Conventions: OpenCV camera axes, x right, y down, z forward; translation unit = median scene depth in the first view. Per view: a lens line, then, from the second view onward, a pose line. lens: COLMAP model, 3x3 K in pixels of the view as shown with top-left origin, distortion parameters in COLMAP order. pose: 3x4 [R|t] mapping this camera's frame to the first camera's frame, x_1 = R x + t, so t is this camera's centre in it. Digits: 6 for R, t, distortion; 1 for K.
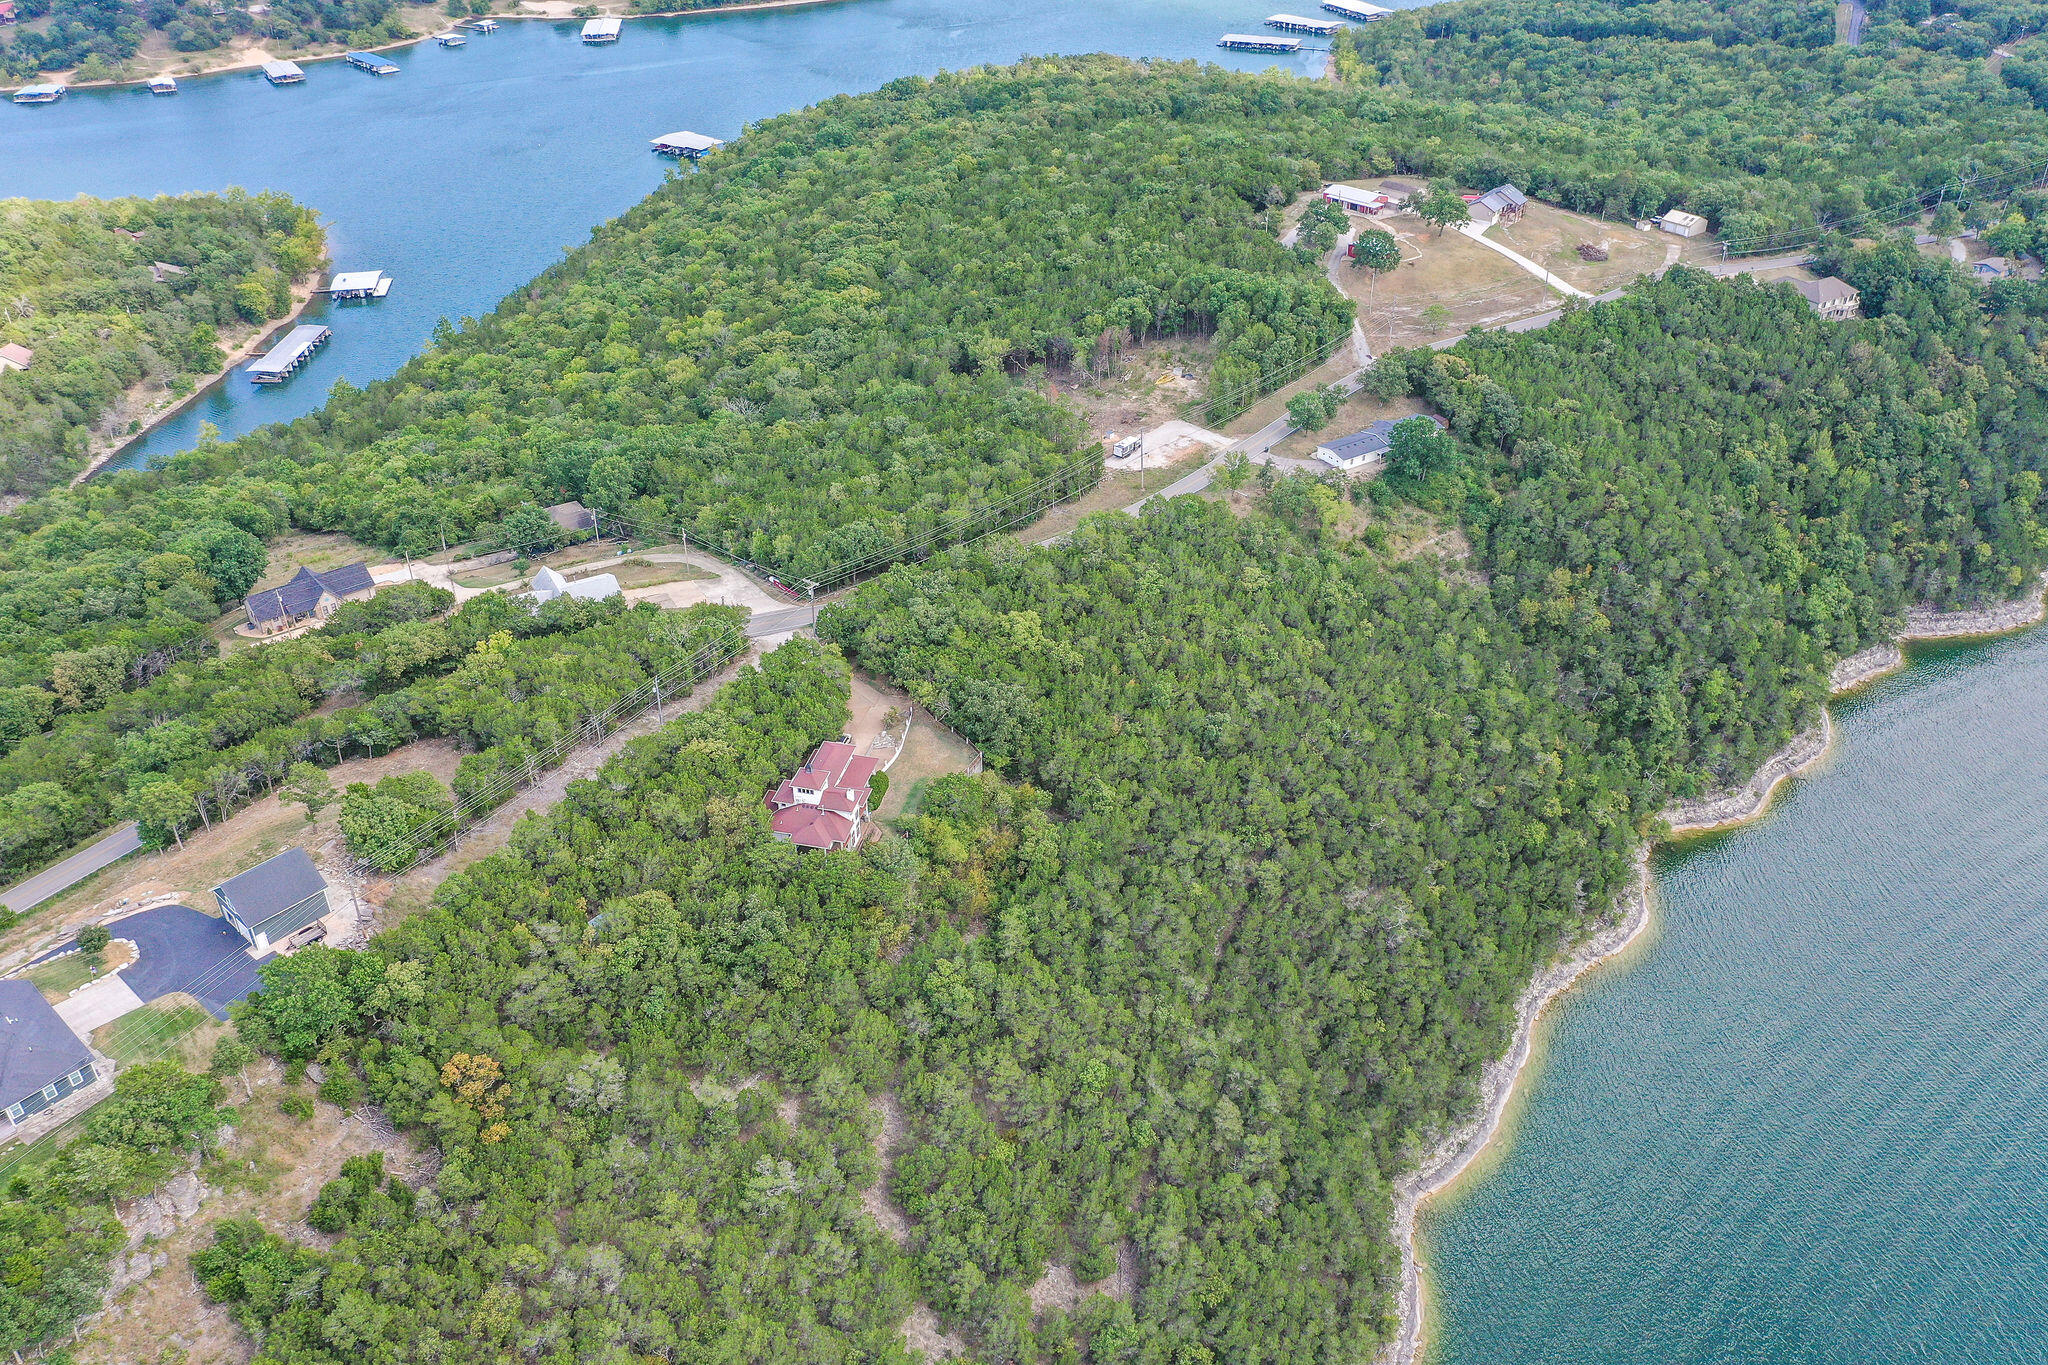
lens RADIAL K [[1628.5, 0, 1018.3], [0, 1628.5, 690.7], [0, 0, 1]] dist [-0.011944, -0.001357]
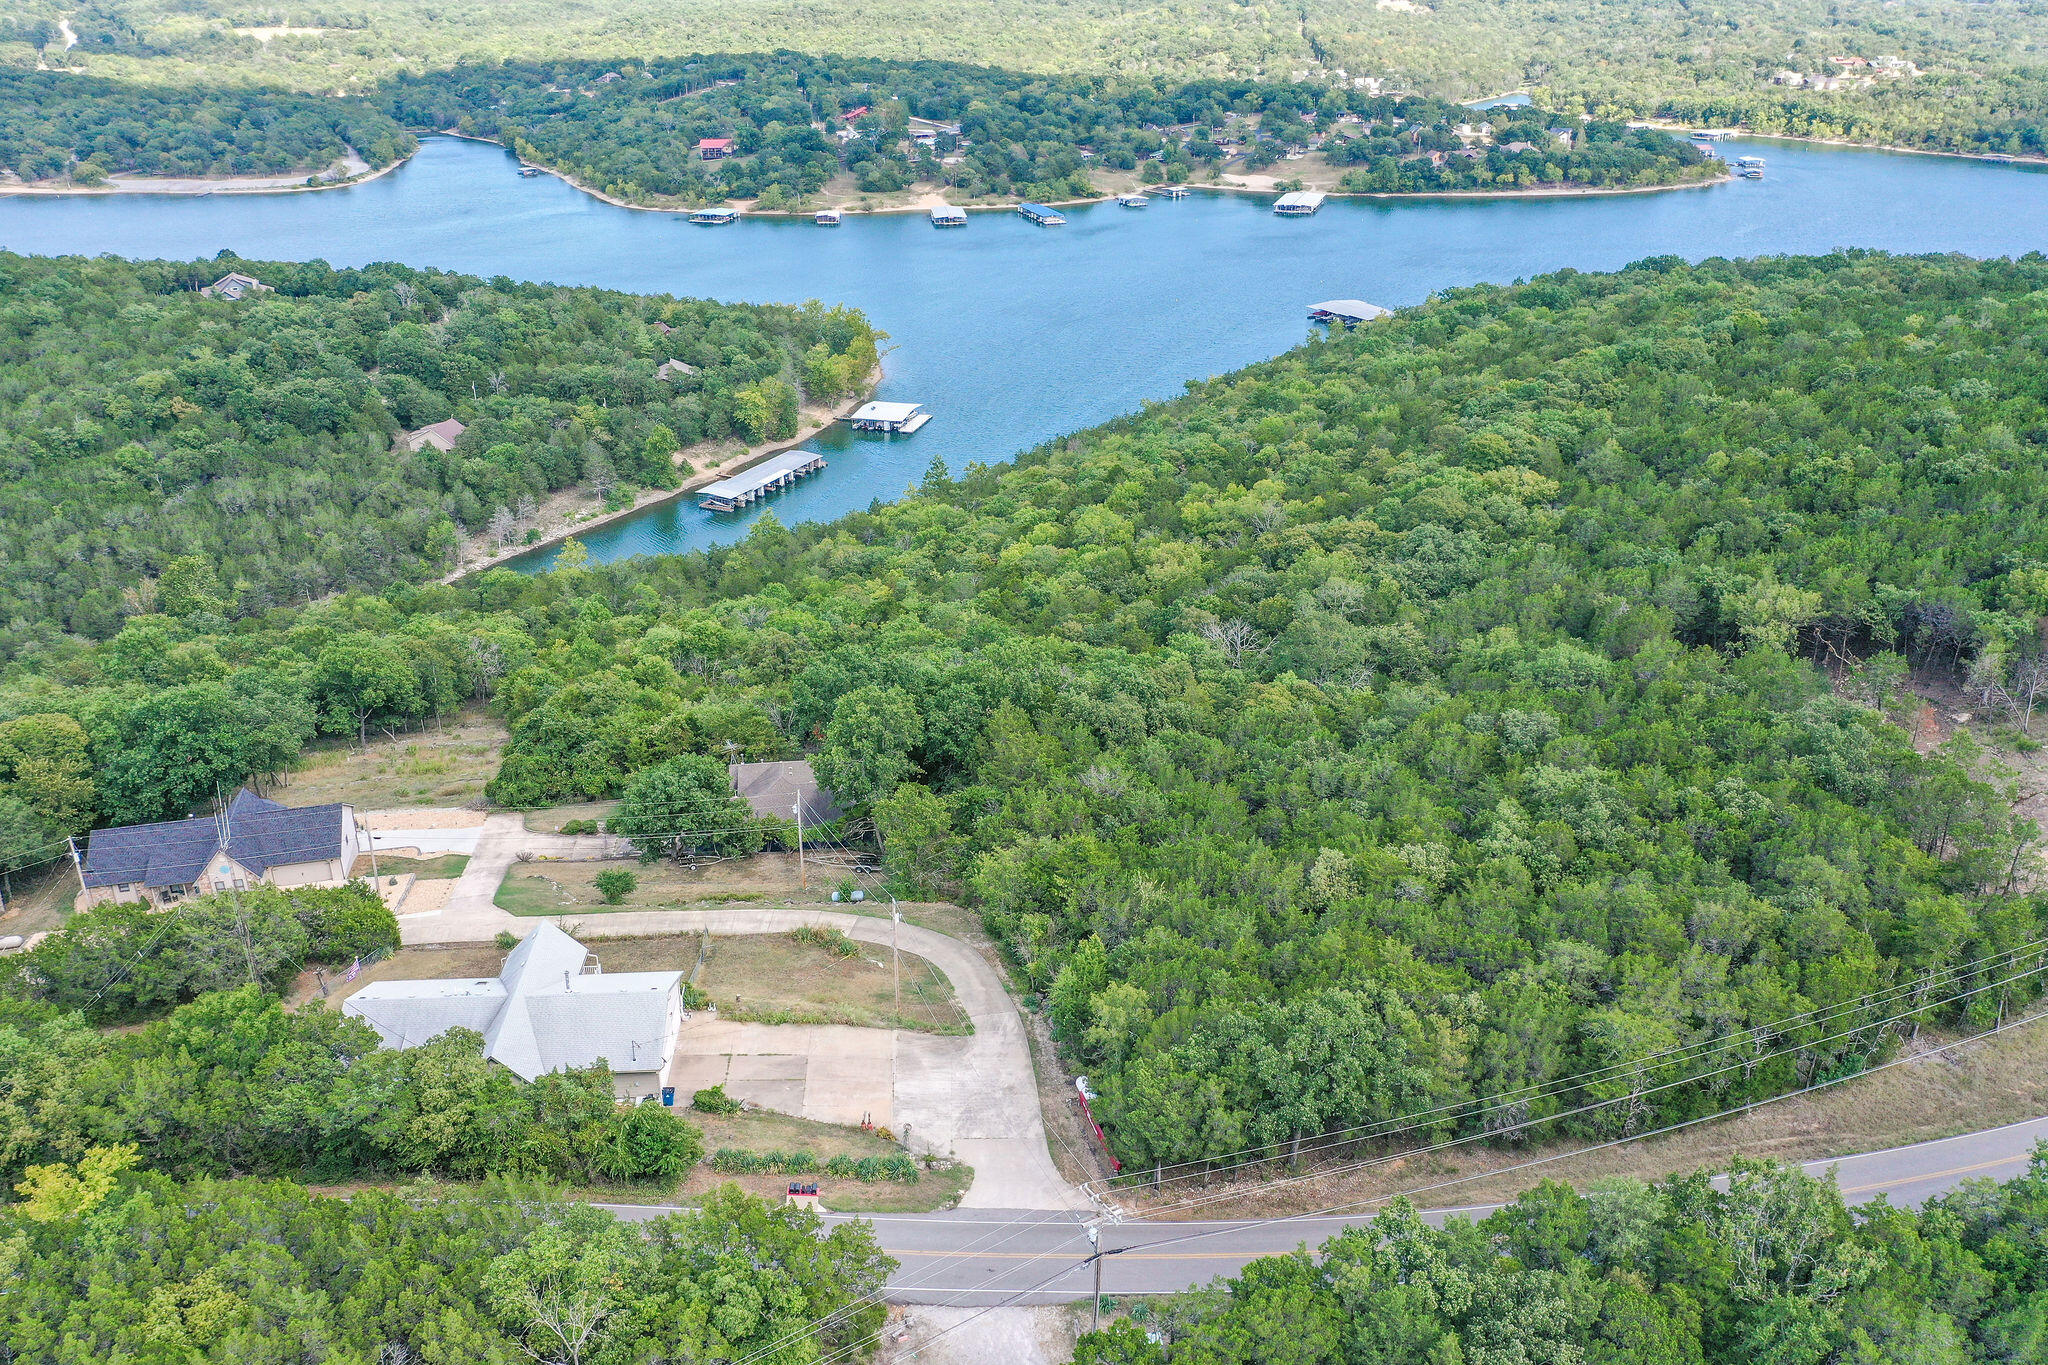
lens RADIAL K [[1624.7, 0, 1004.1], [0, 1624.7, 679.0], [0, 0, 1]] dist [-0.015676, -0.001266]
pose [[0.901829, 0.174951, -0.395091, -0.029091], [-0.231908, 0.967487, -0.100935, -0.091920], [0.364586, 0.182651, 0.913080, 0.501485]]
